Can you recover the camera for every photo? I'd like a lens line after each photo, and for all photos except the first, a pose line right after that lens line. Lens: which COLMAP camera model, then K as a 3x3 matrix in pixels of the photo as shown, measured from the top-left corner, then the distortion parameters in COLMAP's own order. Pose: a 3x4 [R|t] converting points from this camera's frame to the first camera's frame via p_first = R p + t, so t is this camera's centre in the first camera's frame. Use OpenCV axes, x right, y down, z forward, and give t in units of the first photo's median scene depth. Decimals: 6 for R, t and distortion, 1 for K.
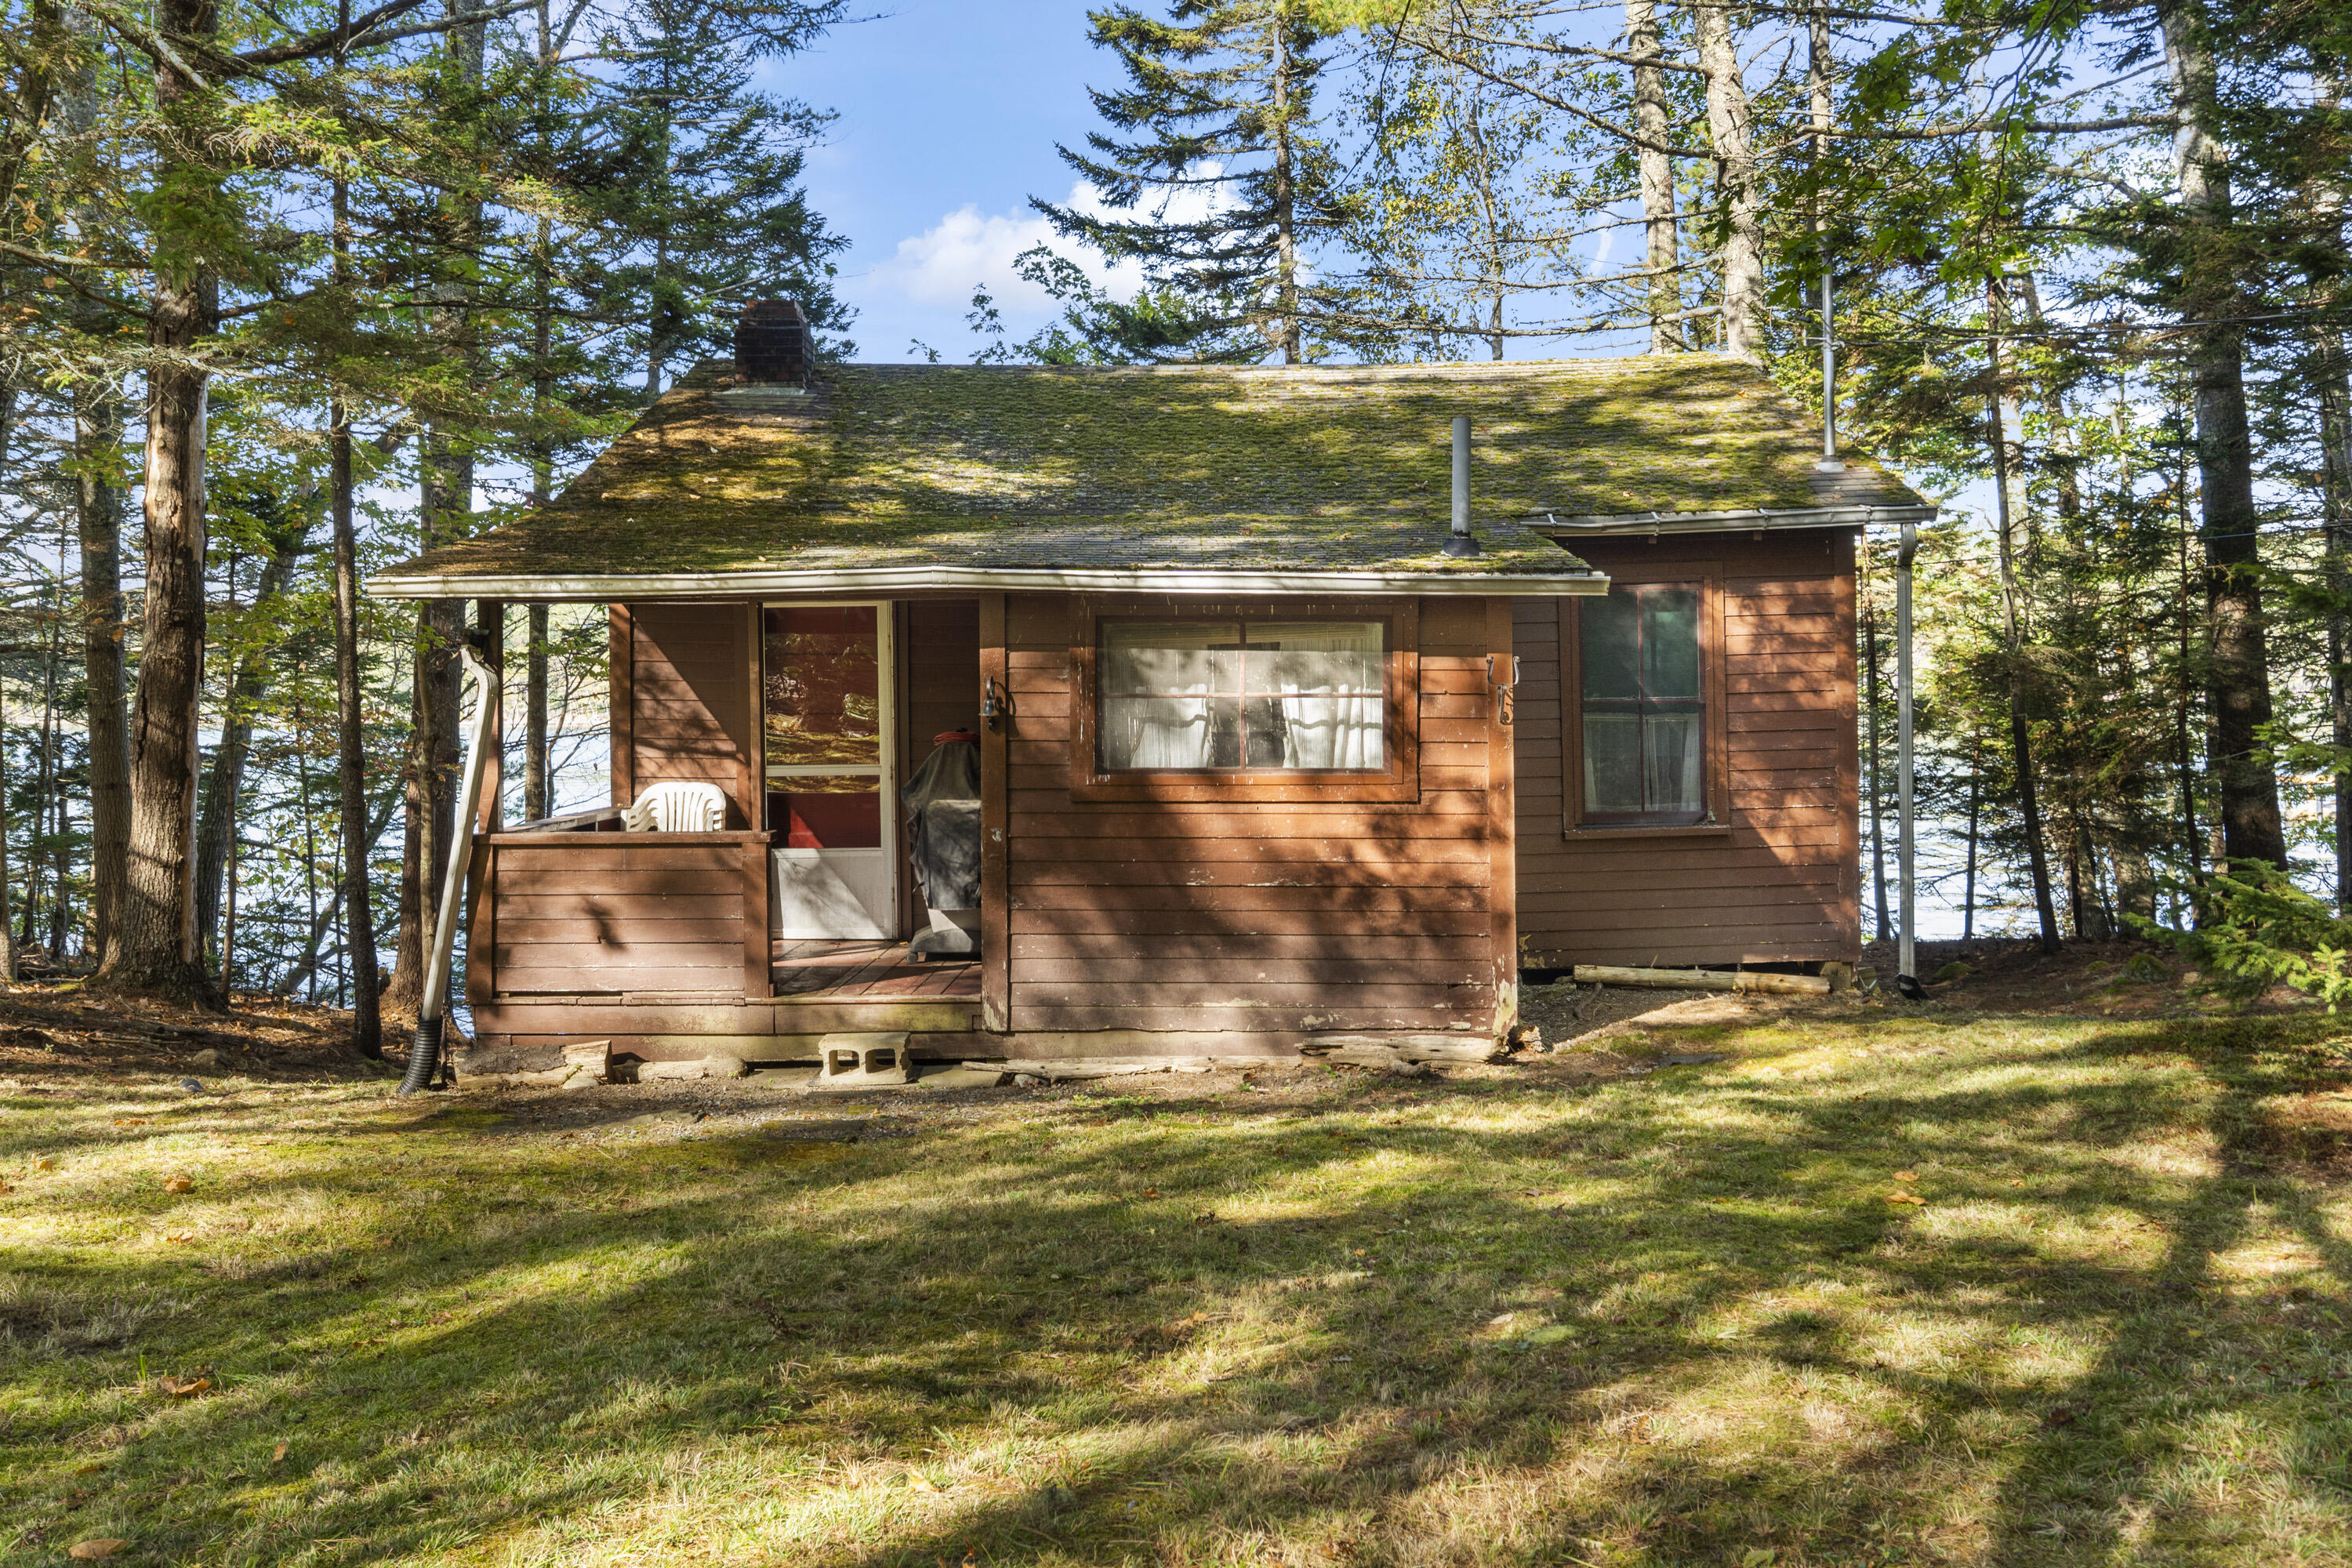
lens RADIAL K [[2062.7, 0, 1176.0], [0, 2062.7, 784.0], [0, 0, 1]] dist [0.000549, 0.000912]
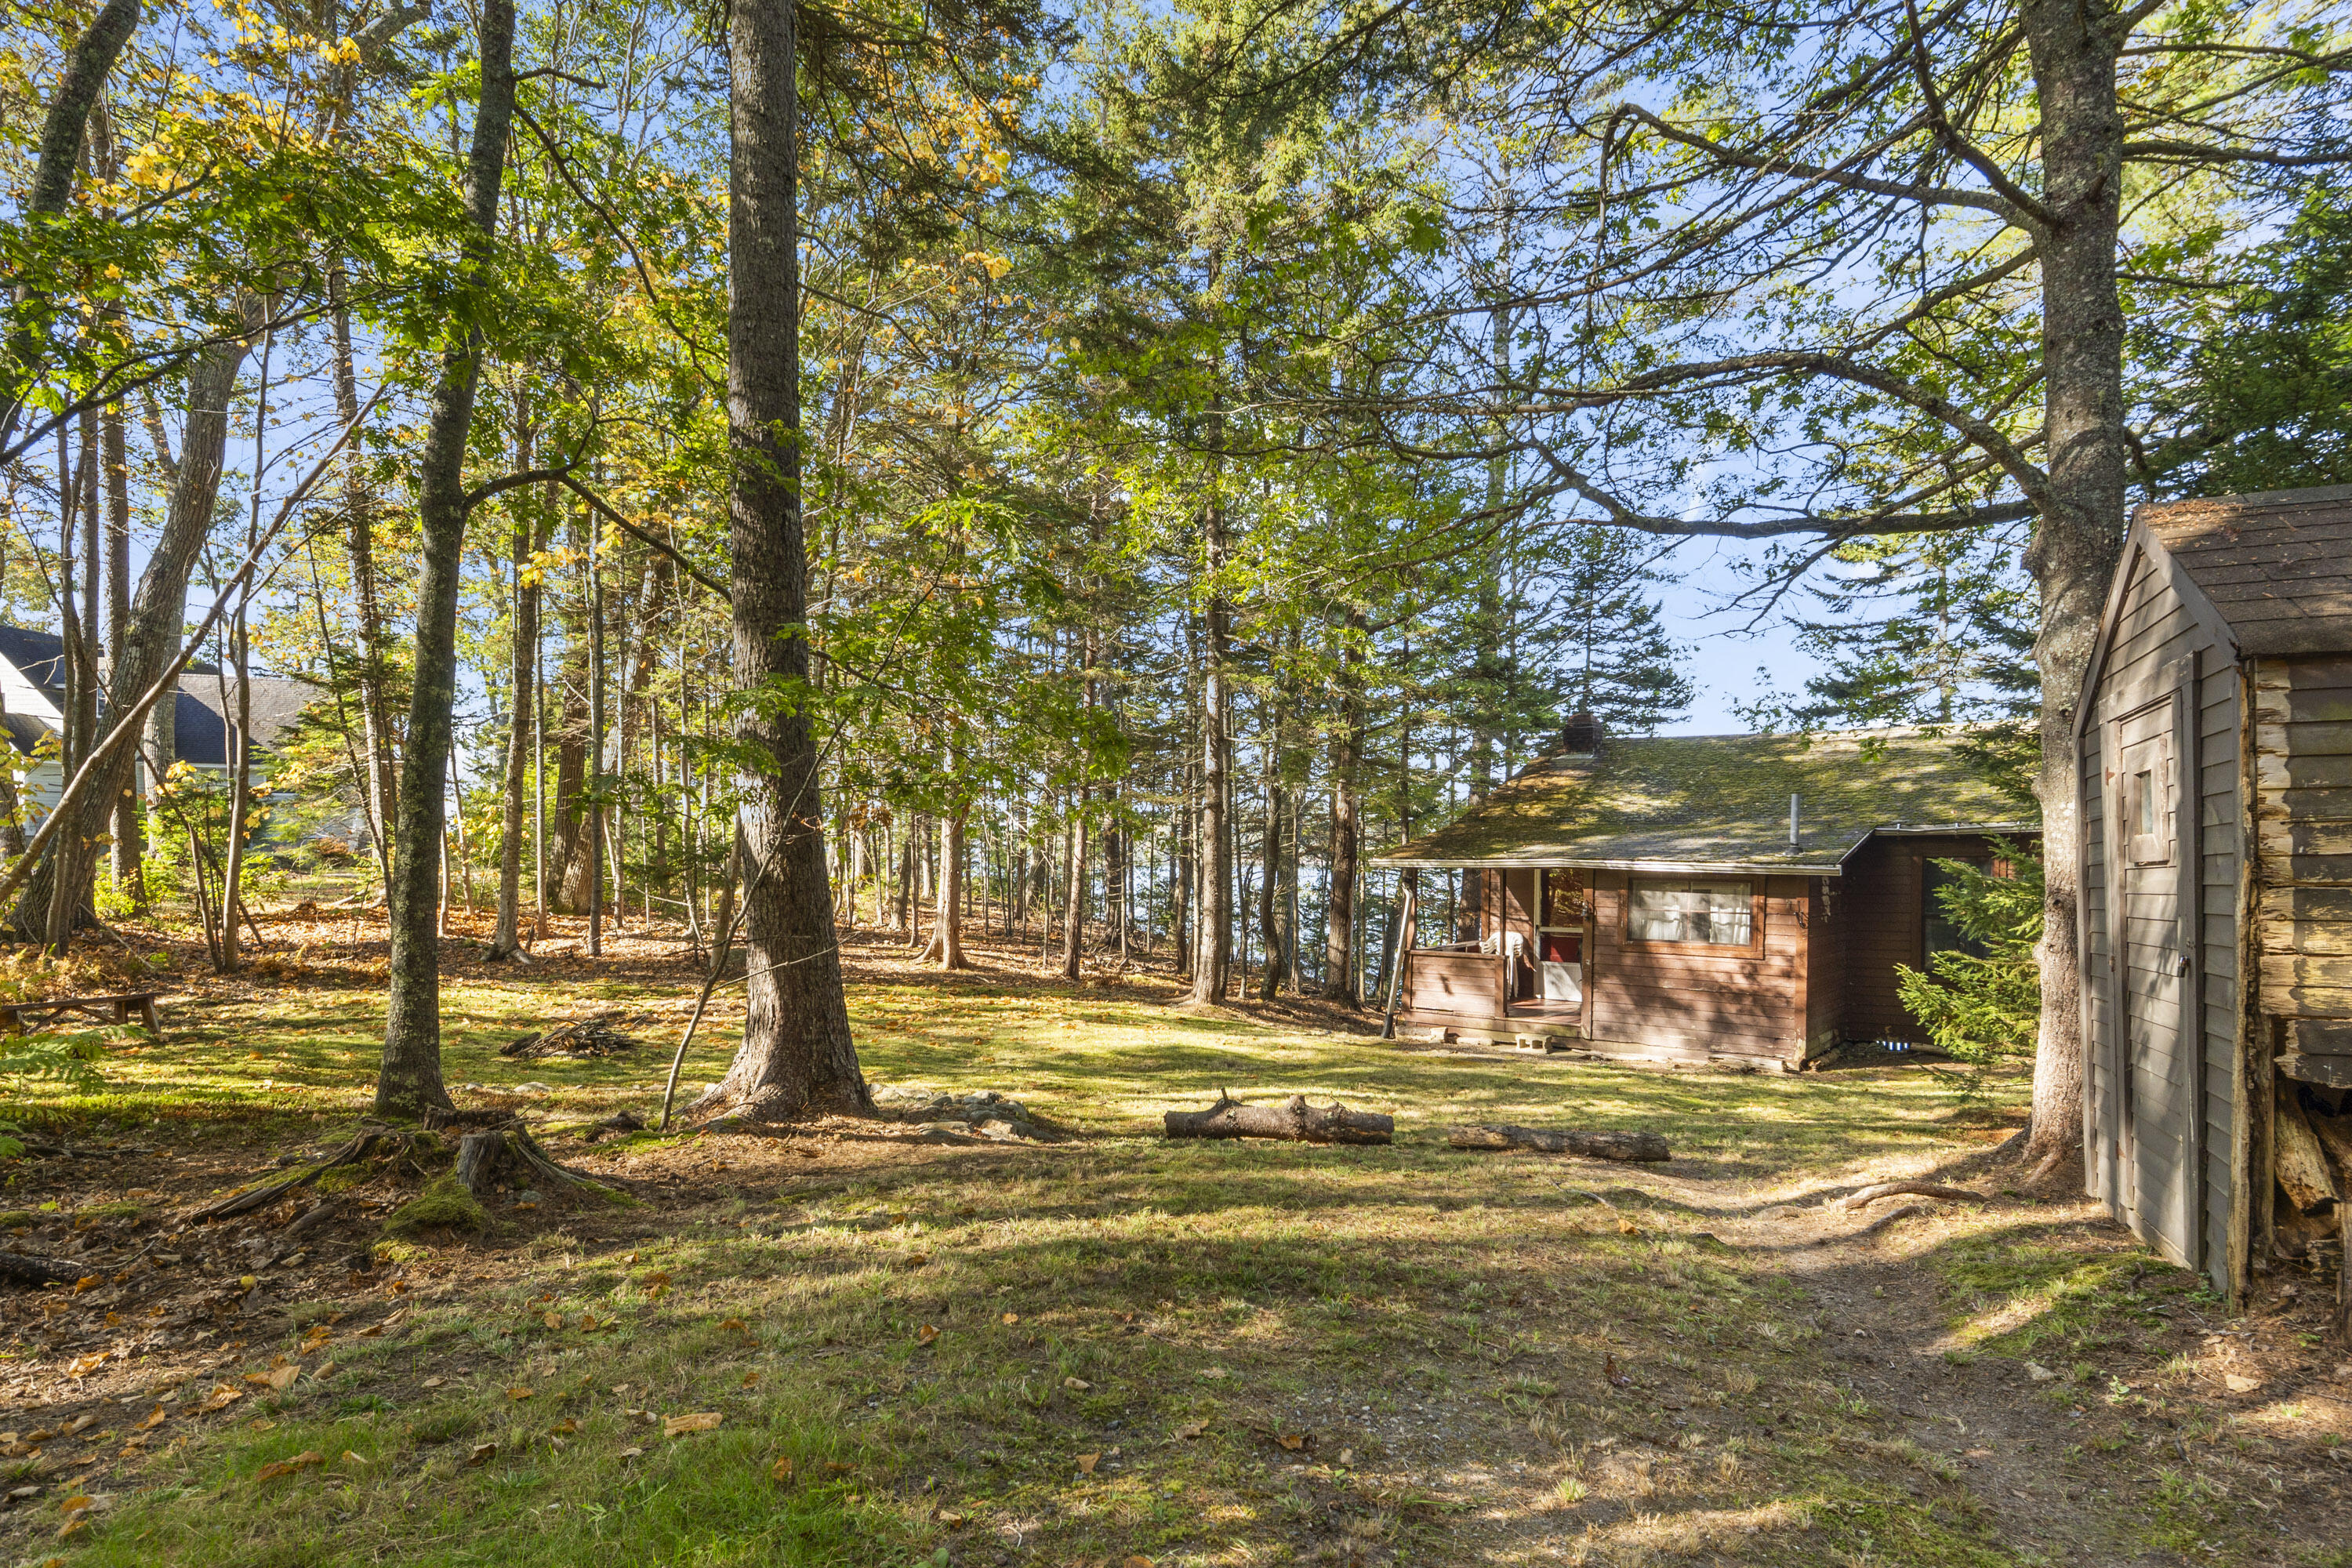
lens RADIAL K [[1286.5, 0, 1176.0], [0, 1286.5, 784.0], [0, 0, 1]] dist [0.000693, 0.000123]
pose [[0.795183, -0.018034, -0.606102, 0.480656], [-0.036876, 0.996269, -0.078023, -0.050972], [0.605248, 0.084393, 0.791551, -0.595770]]
